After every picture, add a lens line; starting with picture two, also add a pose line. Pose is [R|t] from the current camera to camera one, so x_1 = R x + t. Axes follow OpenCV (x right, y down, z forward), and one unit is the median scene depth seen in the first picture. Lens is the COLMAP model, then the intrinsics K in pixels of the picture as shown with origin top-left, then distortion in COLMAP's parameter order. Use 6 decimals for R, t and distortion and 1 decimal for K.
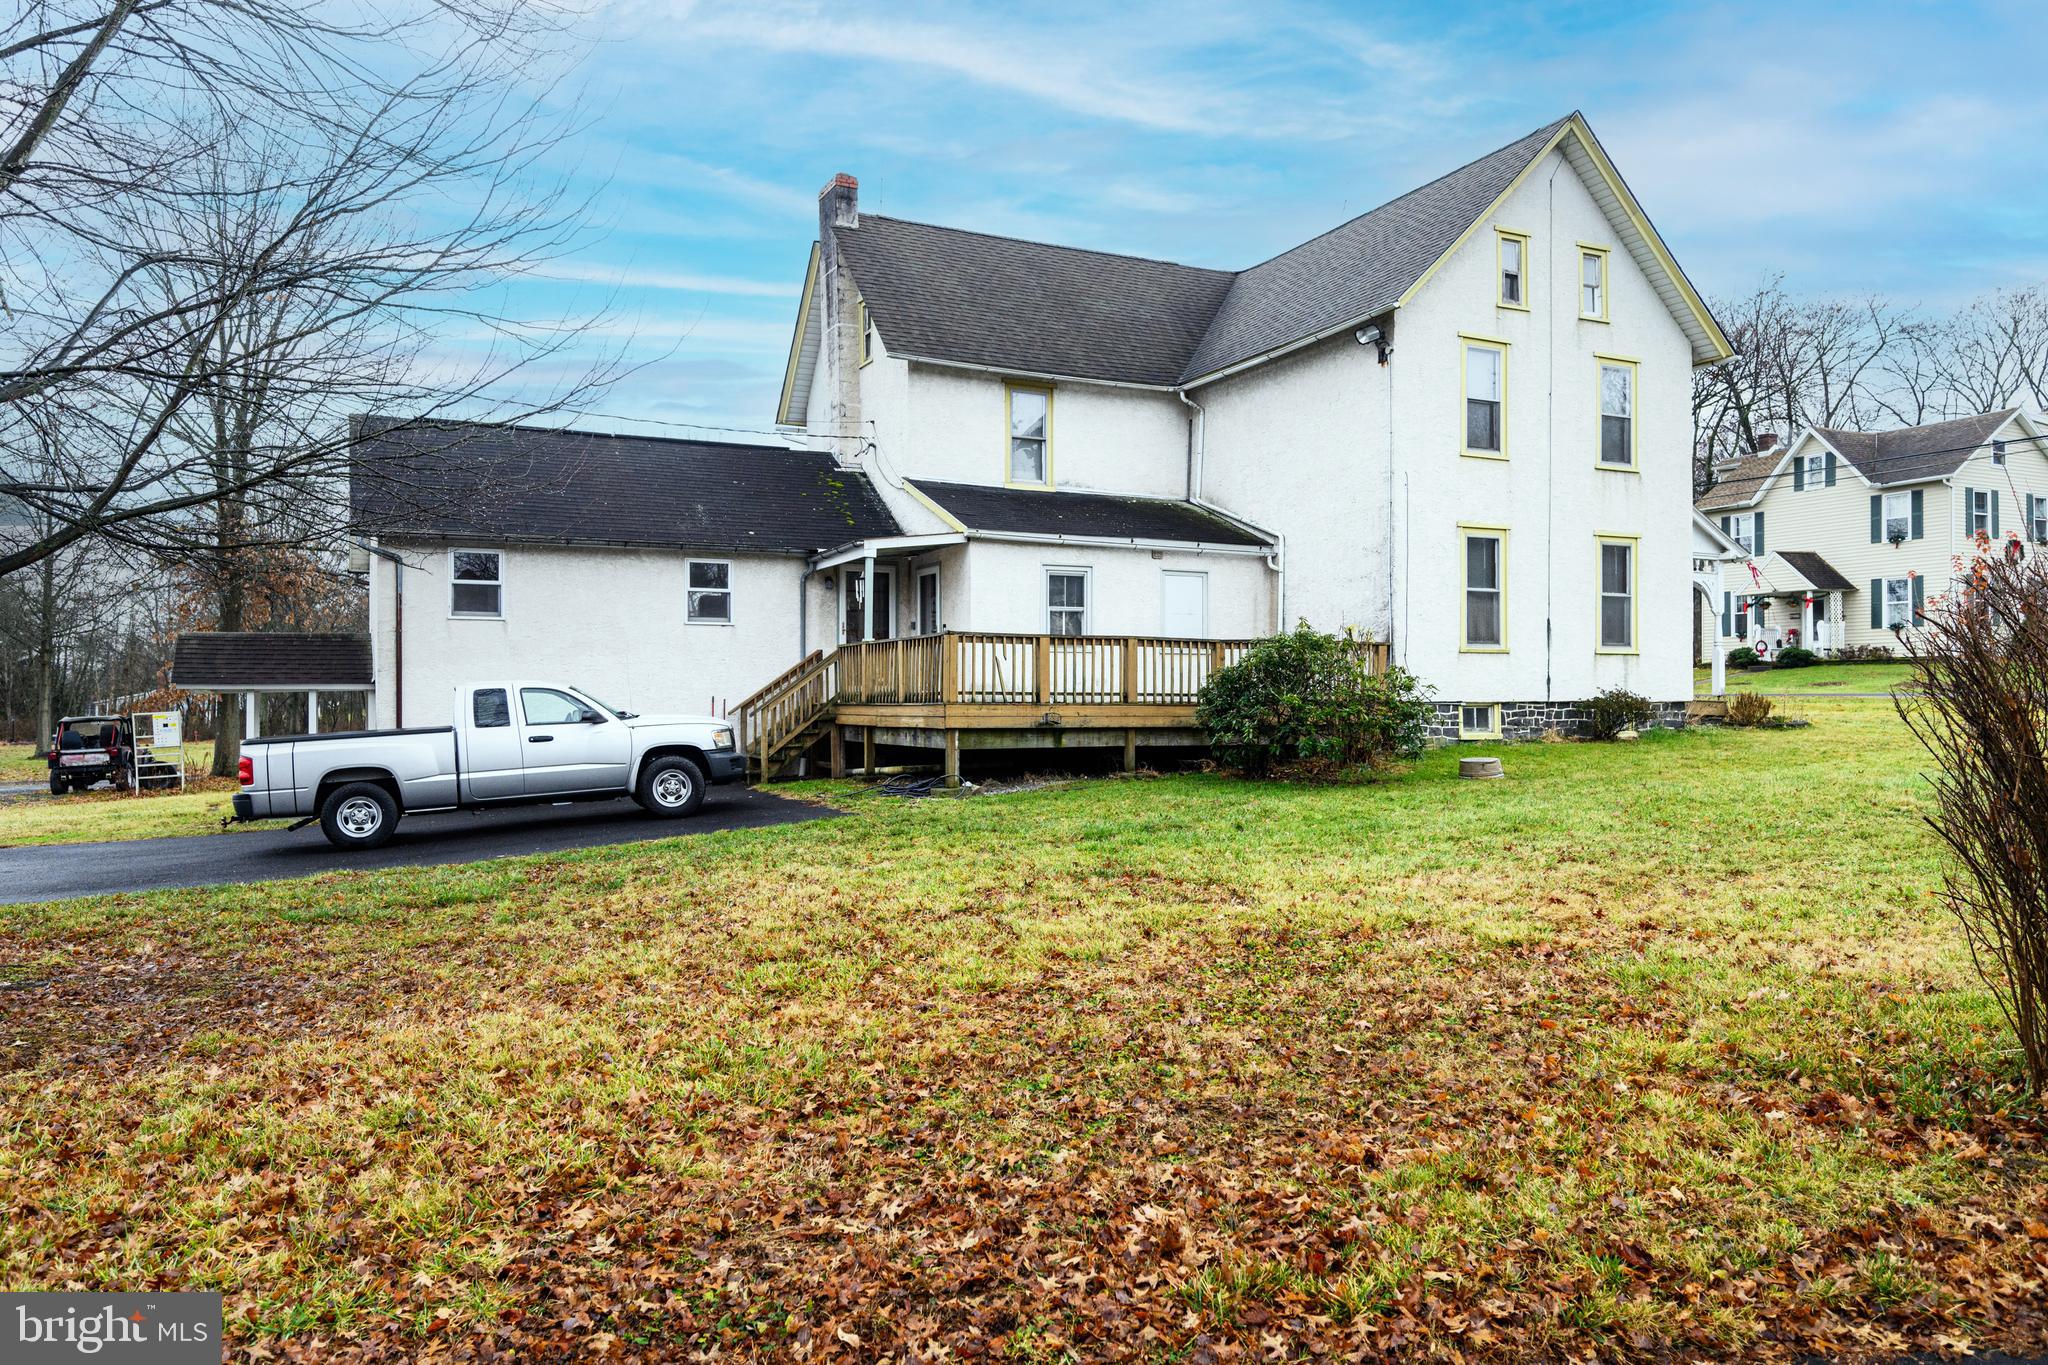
lens RADIAL K [[1340.2, 0, 1024.0], [0, 1340.2, 682.5], [0, 0, 1]] dist [-0.003607, -0.001235]
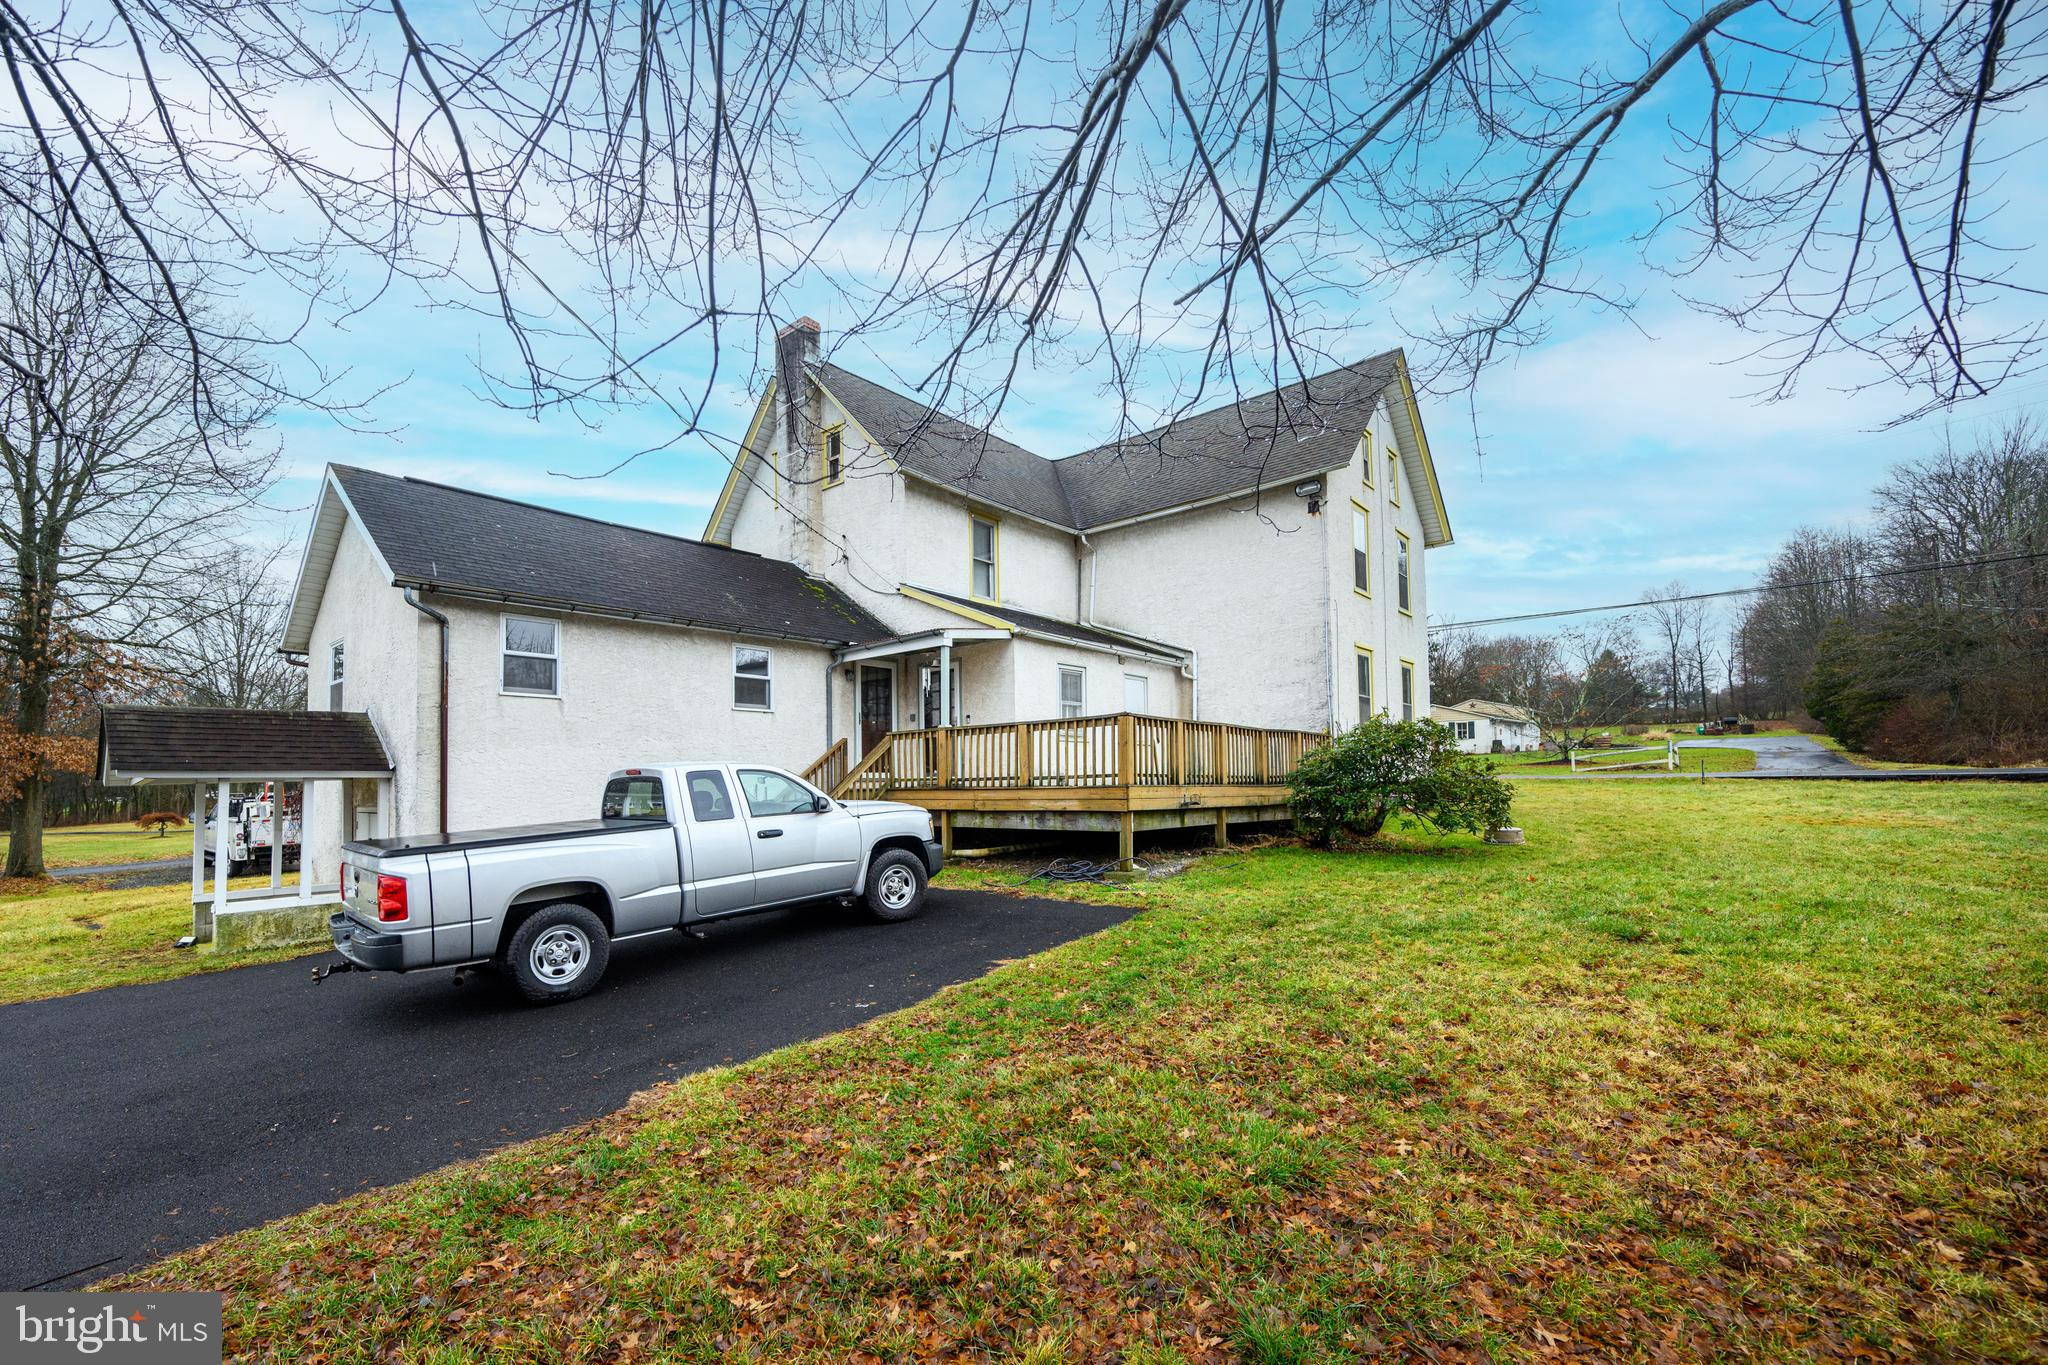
lens RADIAL K [[910.1, 0, 1023.2], [0, 910.1, 725.4], [0, 0, 1]] dist [0.002928, 0.000287]
pose [[0.944288, 0.012165, 0.328897, -0.274089], [0.005703, 0.998562, -0.053307, 0.004940], [-0.329072, 0.052213, 0.942860, 0.299817]]
